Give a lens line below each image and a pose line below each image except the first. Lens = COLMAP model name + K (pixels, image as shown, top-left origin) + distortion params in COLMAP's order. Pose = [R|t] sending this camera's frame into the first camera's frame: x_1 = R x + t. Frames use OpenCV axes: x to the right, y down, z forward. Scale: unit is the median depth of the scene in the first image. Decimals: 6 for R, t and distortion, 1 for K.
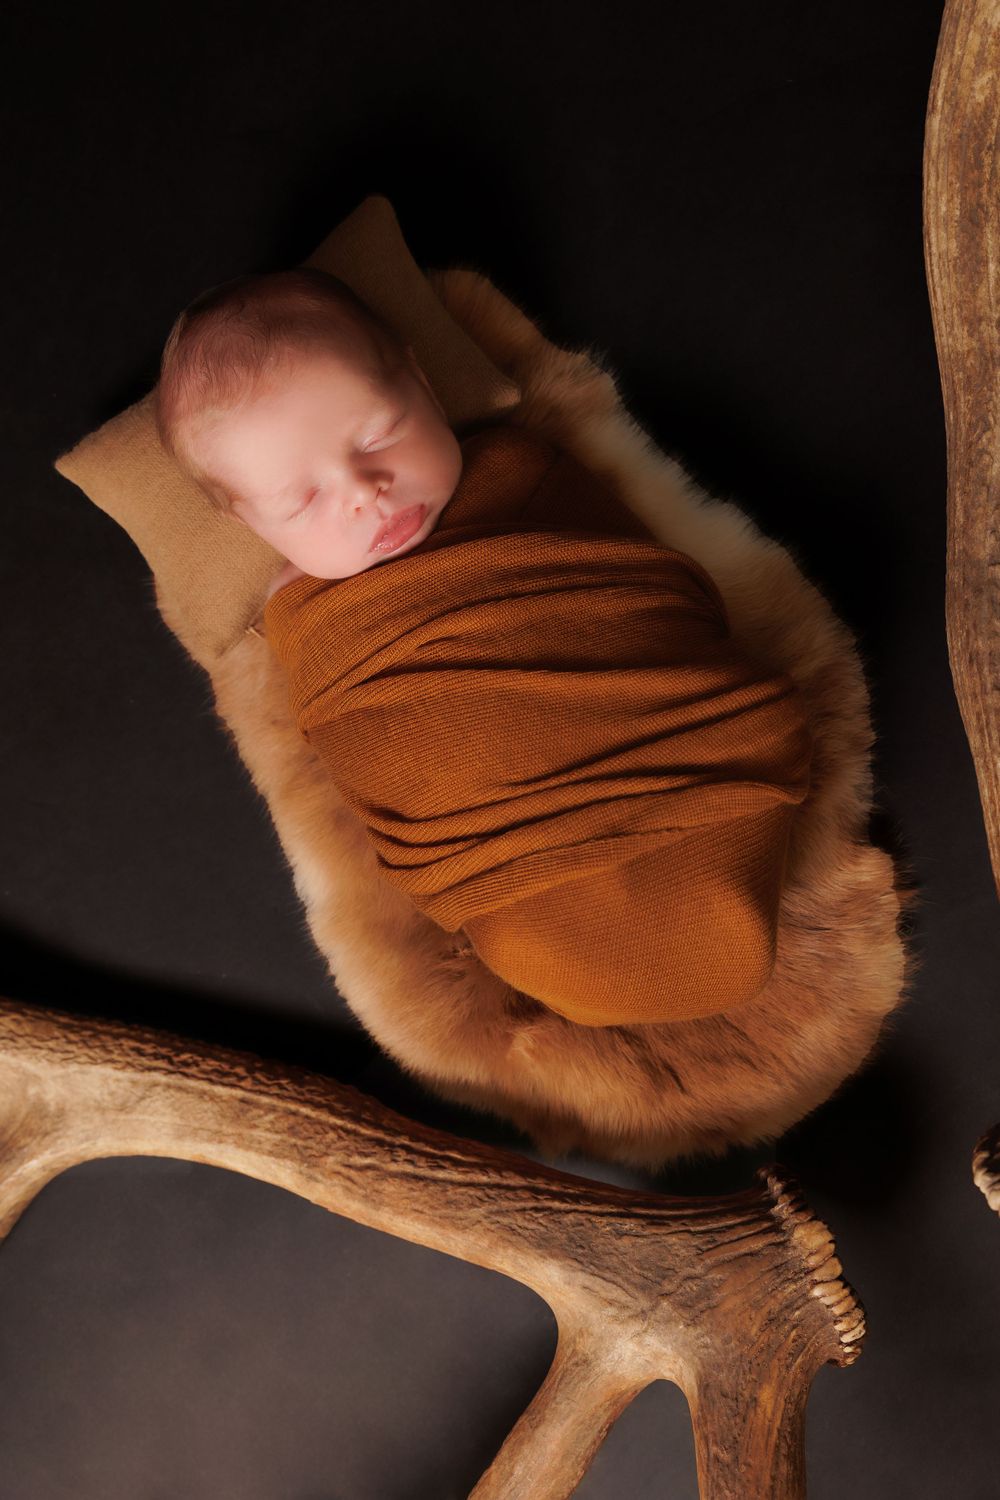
lens RADIAL K [[1696.9, 0, 503.7], [0, 1696.9, 748.8], [0, 0, 1]] dist [0.086645, 0.000000]
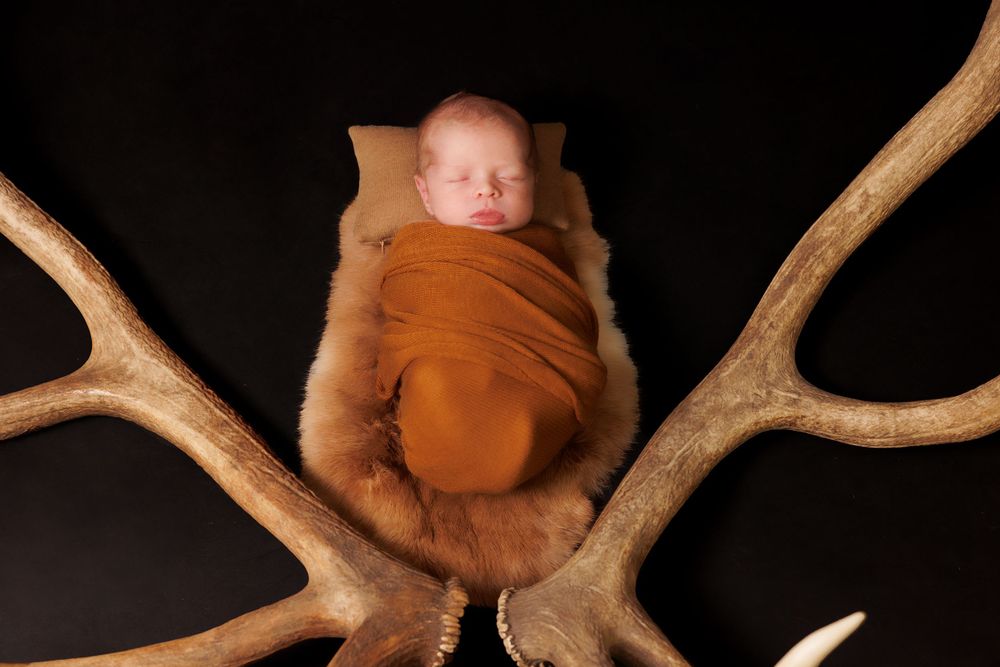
lens RADIAL K [[1904.1, 0, 498.0], [0, 1904.1, 332.9], [0, 0, 1]] dist [0.532025, 0.000000]
pose [[0.813181, 0.573414, -0.099670, 0.237558], [-0.557152, 0.717431, -0.418180, 0.857025], [-0.168284, 0.395587, 0.902879, -0.947934]]
